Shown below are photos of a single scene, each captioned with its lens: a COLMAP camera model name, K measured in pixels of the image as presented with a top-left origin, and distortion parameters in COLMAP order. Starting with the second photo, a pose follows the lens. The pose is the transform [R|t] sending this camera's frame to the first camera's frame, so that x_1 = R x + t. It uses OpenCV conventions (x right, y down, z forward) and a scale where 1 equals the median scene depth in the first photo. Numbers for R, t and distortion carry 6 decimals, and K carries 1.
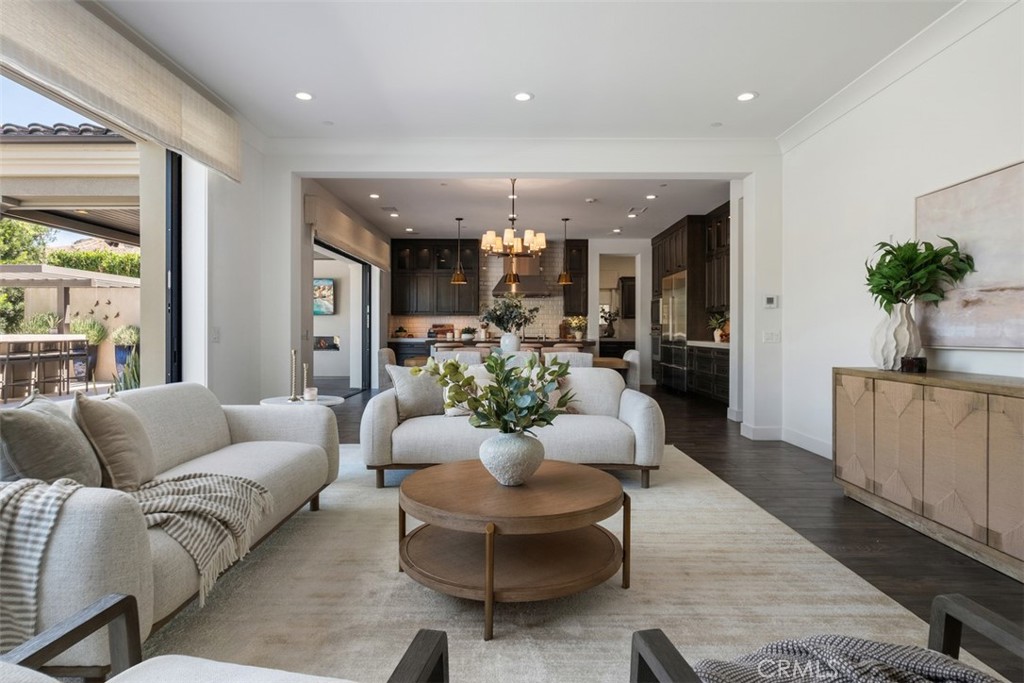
lens RADIAL K [[568.3, 0, 512.5], [0, 568.3, 334.1], [0, 0, 1]] dist [-0.000752, -0.000052]
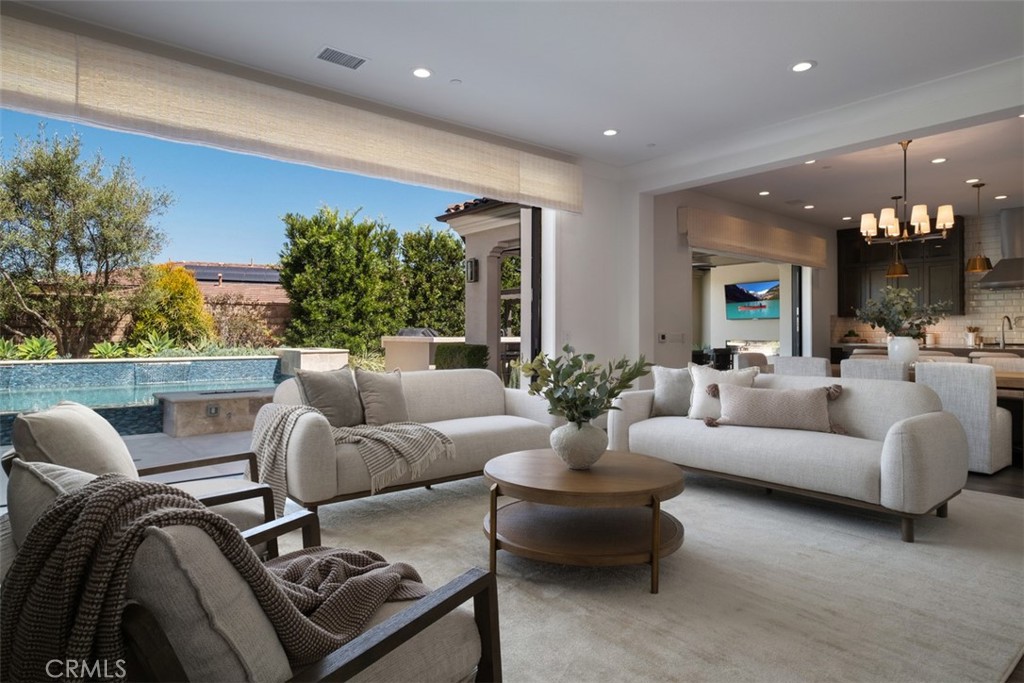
lens RADIAL K [[586.2, 0, 510.5], [0, 586.2, 327.1], [0, 0, 1]] dist [0.002133, 0.001200]
pose [[0.635841, -0.010085, -0.771754, 0.175726], [-0.005974, 0.999820, -0.017987, 0.001546], [0.771797, 0.016047, 0.635667, 0.033682]]
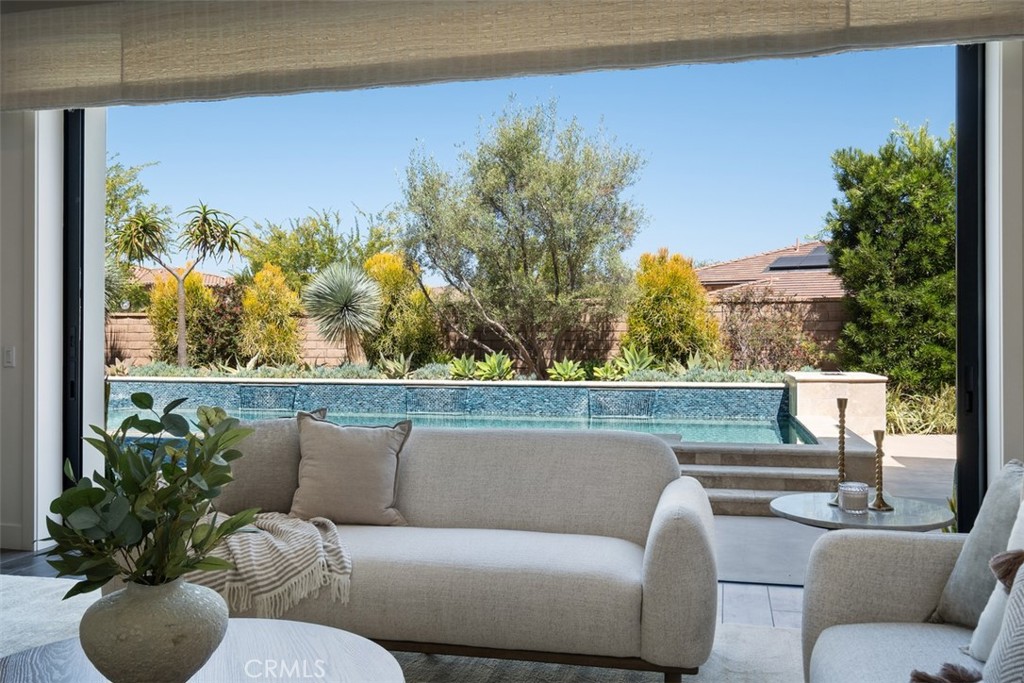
lens RADIAL K [[900.2, 0, 512.0], [0, 900.2, 341.5], [0, 0, 1]] dist [0.004979, -0.001427]
pose [[-0.220187, -0.005874, -0.975440, 0.145372], [-0.004428, 0.999978, -0.005022, -0.004267], [0.975448, 0.003214, -0.220208, 0.306167]]
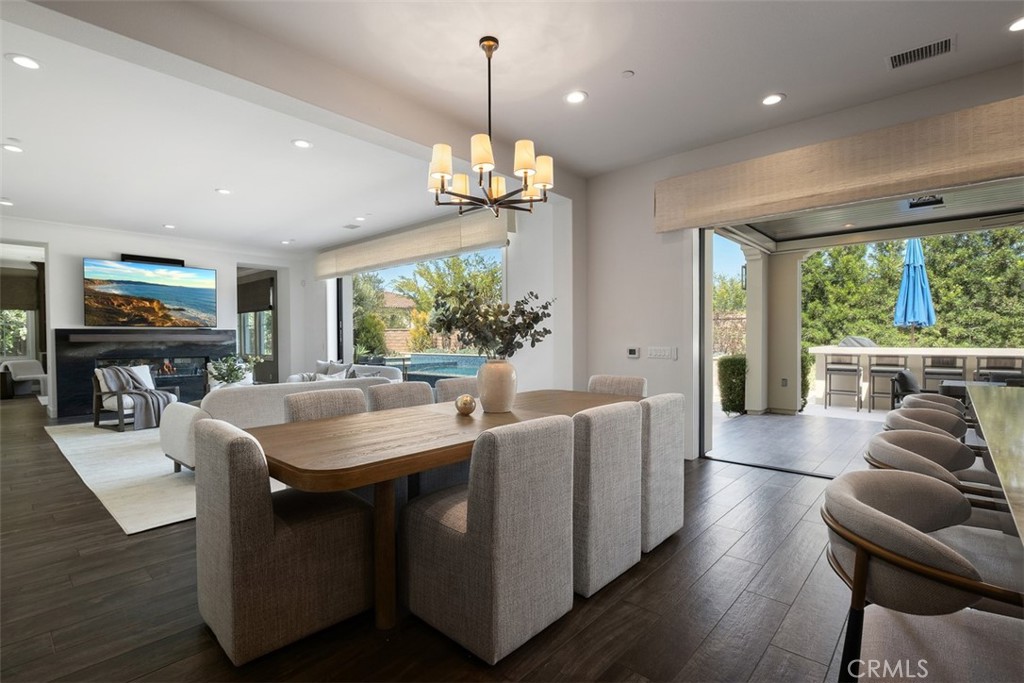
lens RADIAL K [[481.5, 0, 512.0], [0, 481.5, 341.5], [0, 0, 1]] dist [-0.000405, -0.000191]
pose [[-0.668807, 0.003687, -0.743427, 0.189090], [-0.000903, 0.999983, 0.005771, -0.012511], [0.743435, 0.004531, -0.668792, 0.802934]]
